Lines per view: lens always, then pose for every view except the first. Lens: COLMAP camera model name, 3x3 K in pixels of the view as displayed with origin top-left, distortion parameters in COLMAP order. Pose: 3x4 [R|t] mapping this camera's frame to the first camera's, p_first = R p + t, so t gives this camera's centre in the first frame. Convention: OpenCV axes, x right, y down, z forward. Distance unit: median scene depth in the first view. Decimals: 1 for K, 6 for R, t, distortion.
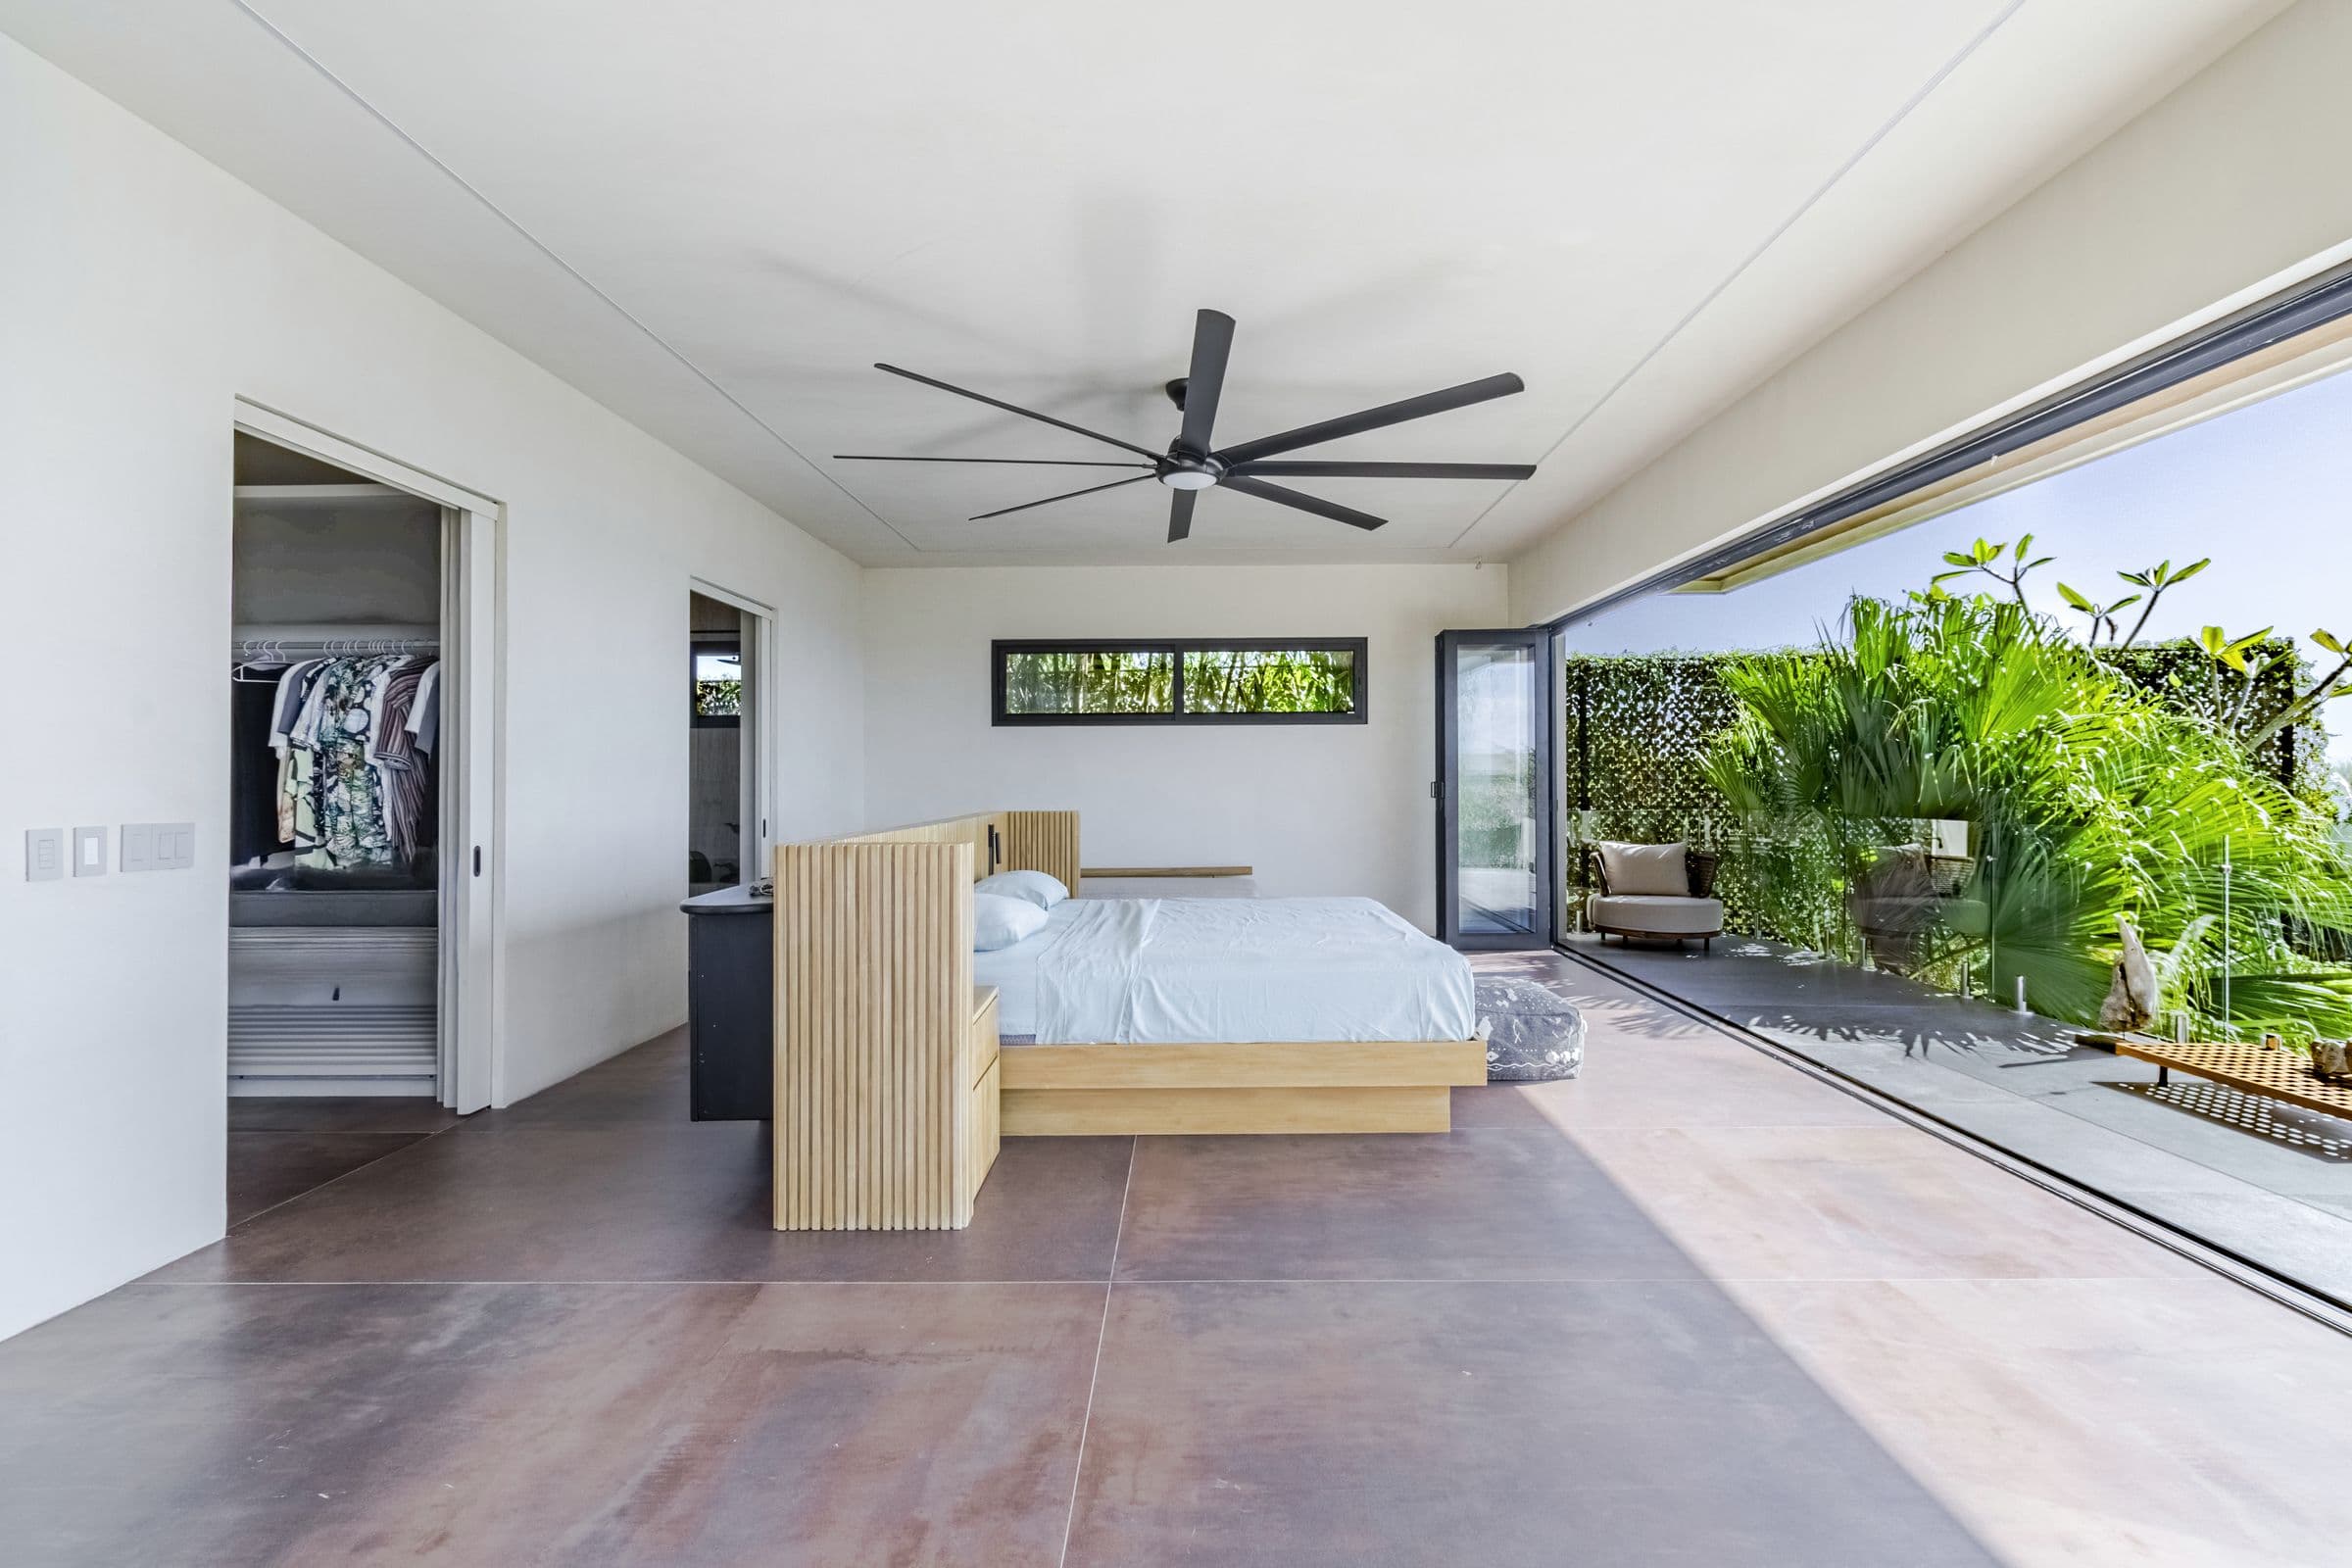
lens RADIAL K [[1193.7, 0, 1176.0], [0, 1193.7, 784.0], [0, 0, 1]] dist [0.001405, 0.000231]
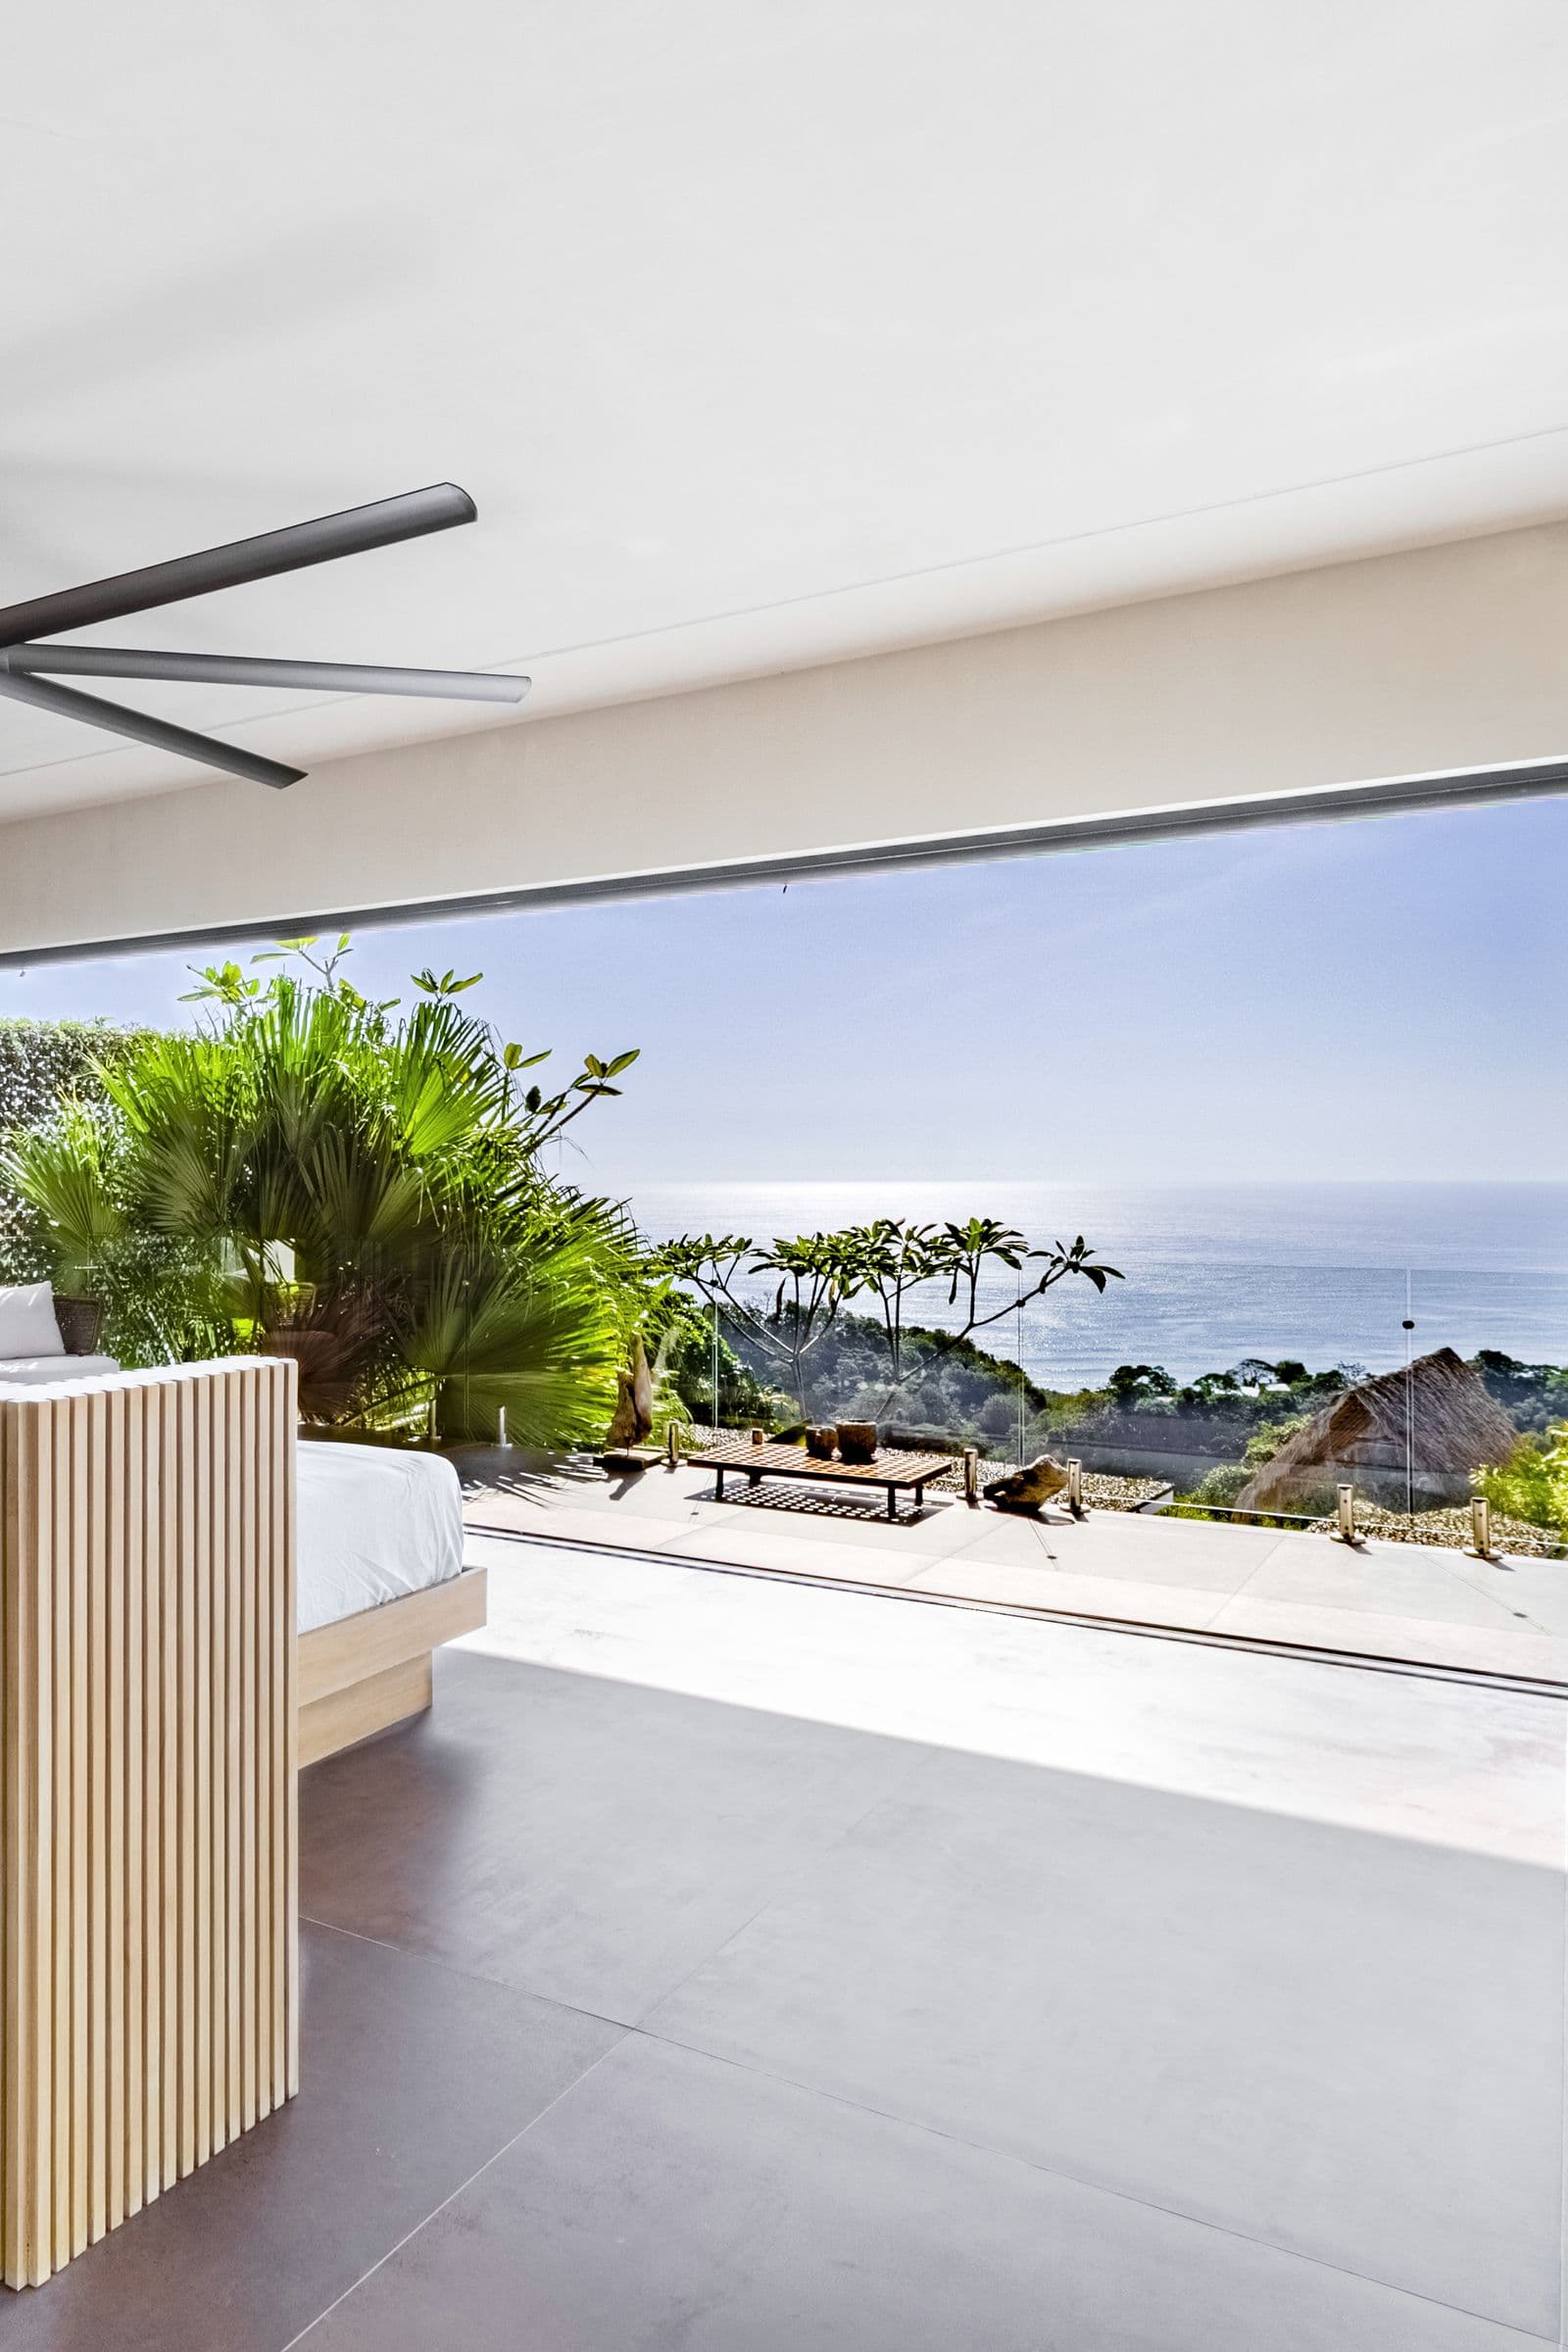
lens RADIAL K [[1598.4, 0, 784.0], [0, 1598.4, 1176.0], [0, 0, 1]] dist [-0.000317, -0.000005]
pose [[0.491262, 0.006009, 0.870991, -0.280234], [0.002485, 0.999962, -0.008301, -0.009929], [-0.871009, 0.006243, 0.491228, 0.188519]]
